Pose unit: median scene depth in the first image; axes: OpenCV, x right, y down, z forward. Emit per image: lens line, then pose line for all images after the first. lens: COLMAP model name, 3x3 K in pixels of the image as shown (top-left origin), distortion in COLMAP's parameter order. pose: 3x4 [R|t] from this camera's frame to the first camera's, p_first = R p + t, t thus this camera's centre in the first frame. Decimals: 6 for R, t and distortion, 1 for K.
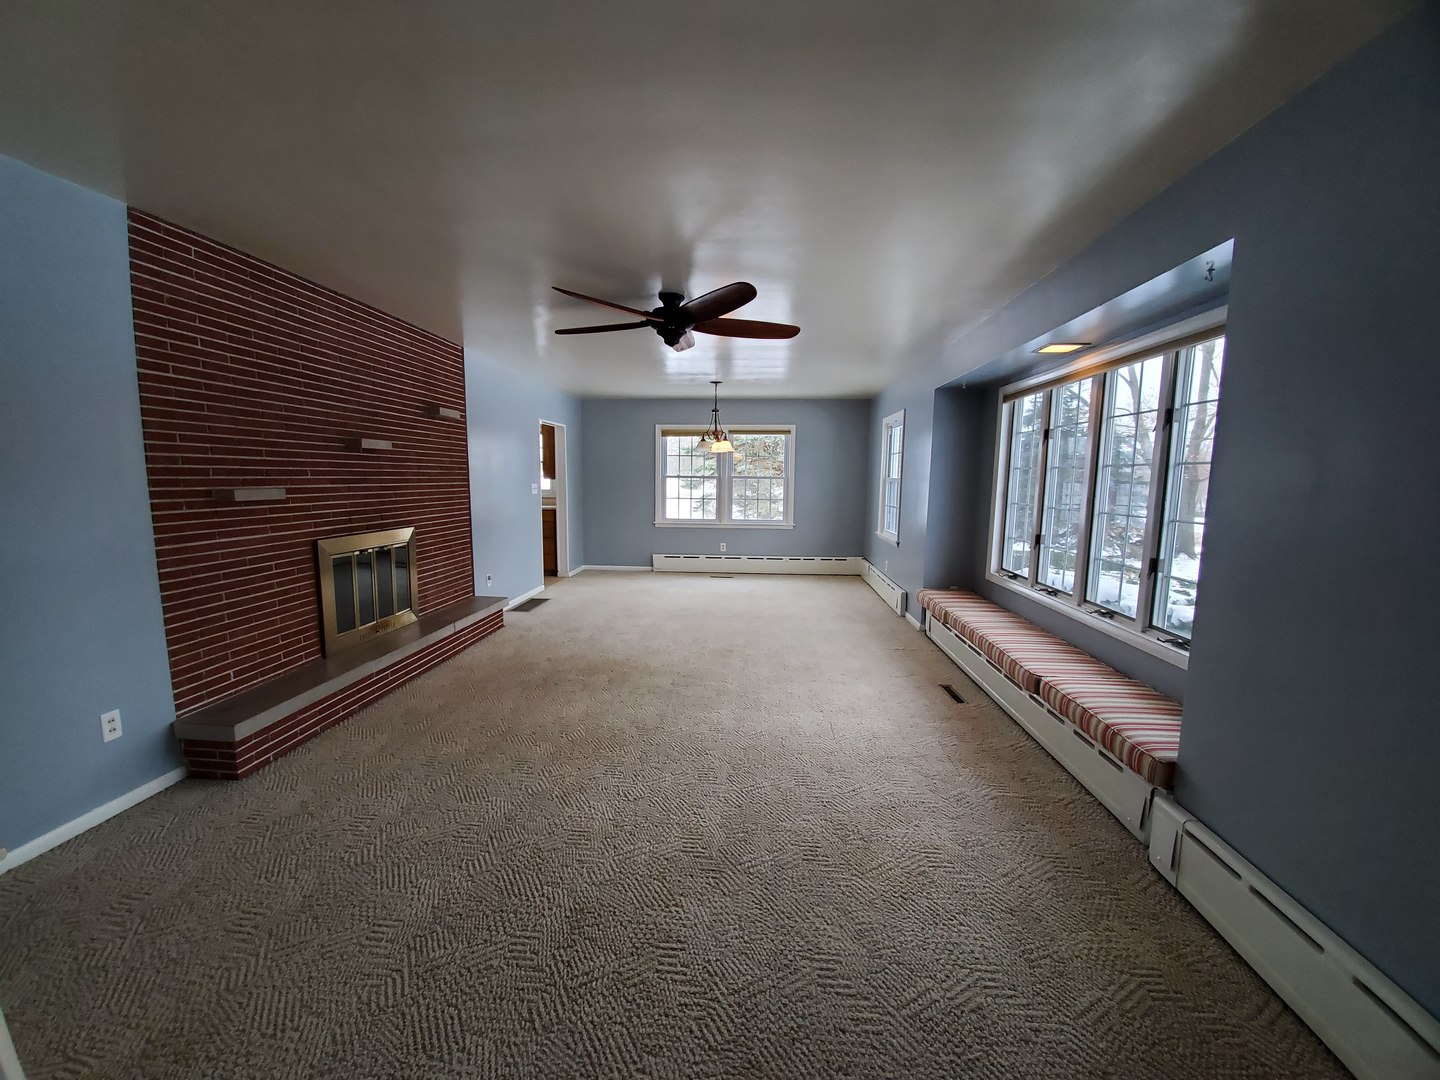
lens RADIAL K [[568.9, 0, 718.3], [0, 568.9, 545.1], [0, 0, 1]] dist [0.011066, -0.012841]
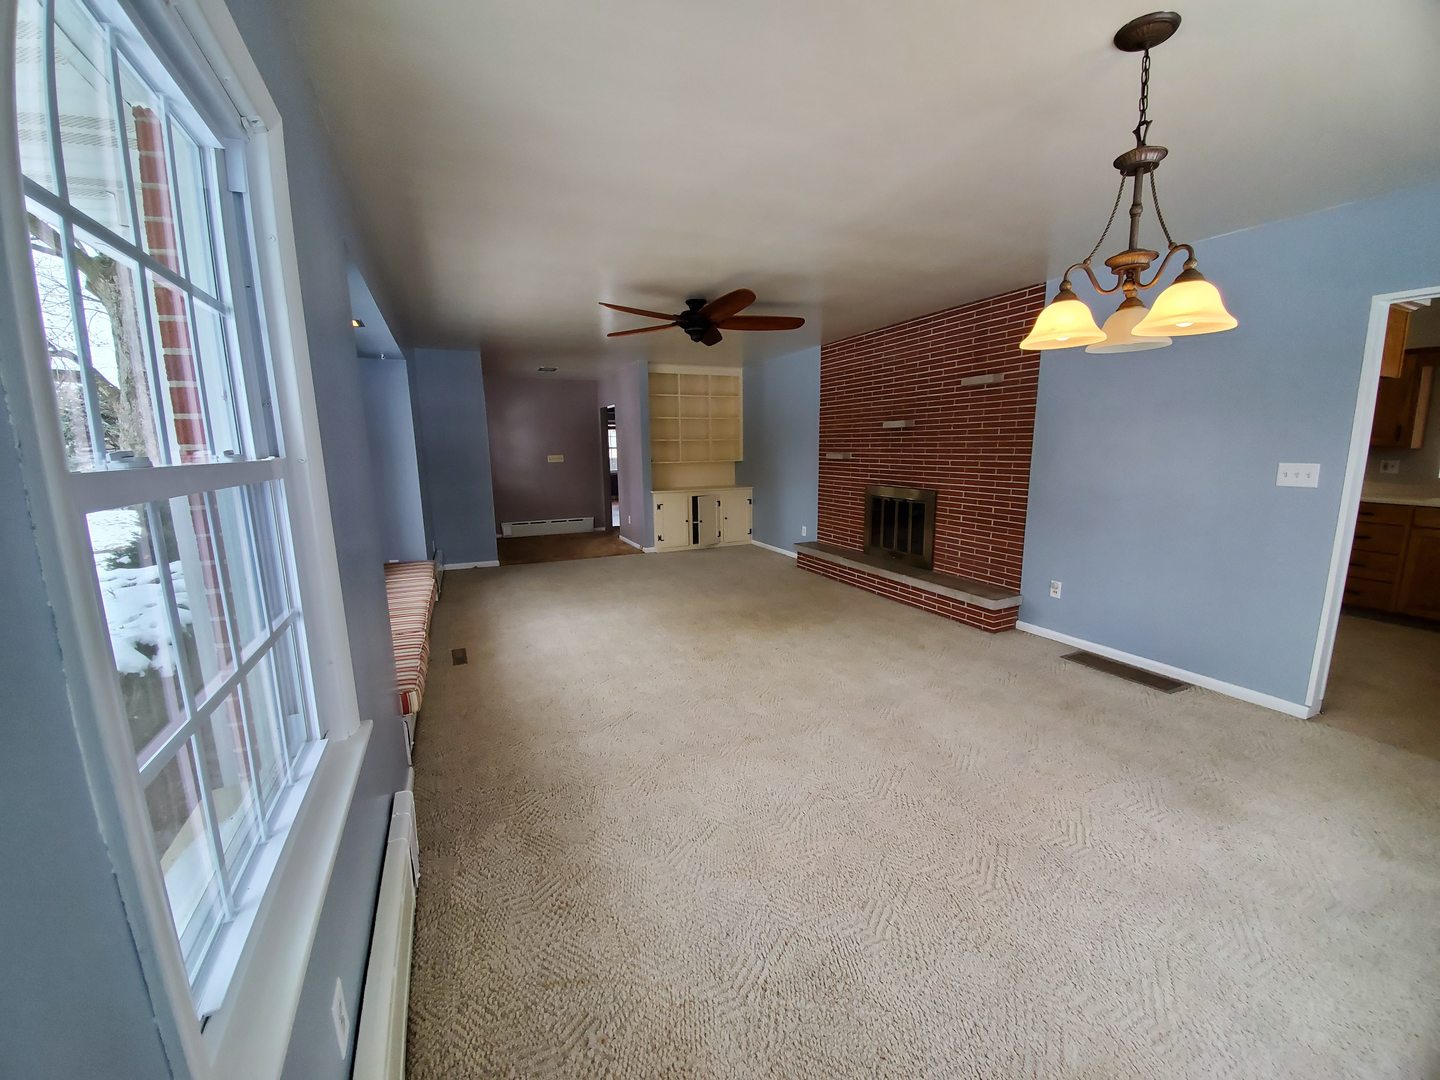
lens RADIAL K [[568.9, 0, 718.3], [0, 568.9, 545.1], [0, 0, 1]] dist [0.011066, -0.012841]
pose [[-0.872517, 0.084603, -0.481203, 0.691456], [-0.055176, 0.961531, 0.269098, -0.351396], [0.485458, 0.261343, -0.834284, 2.934456]]
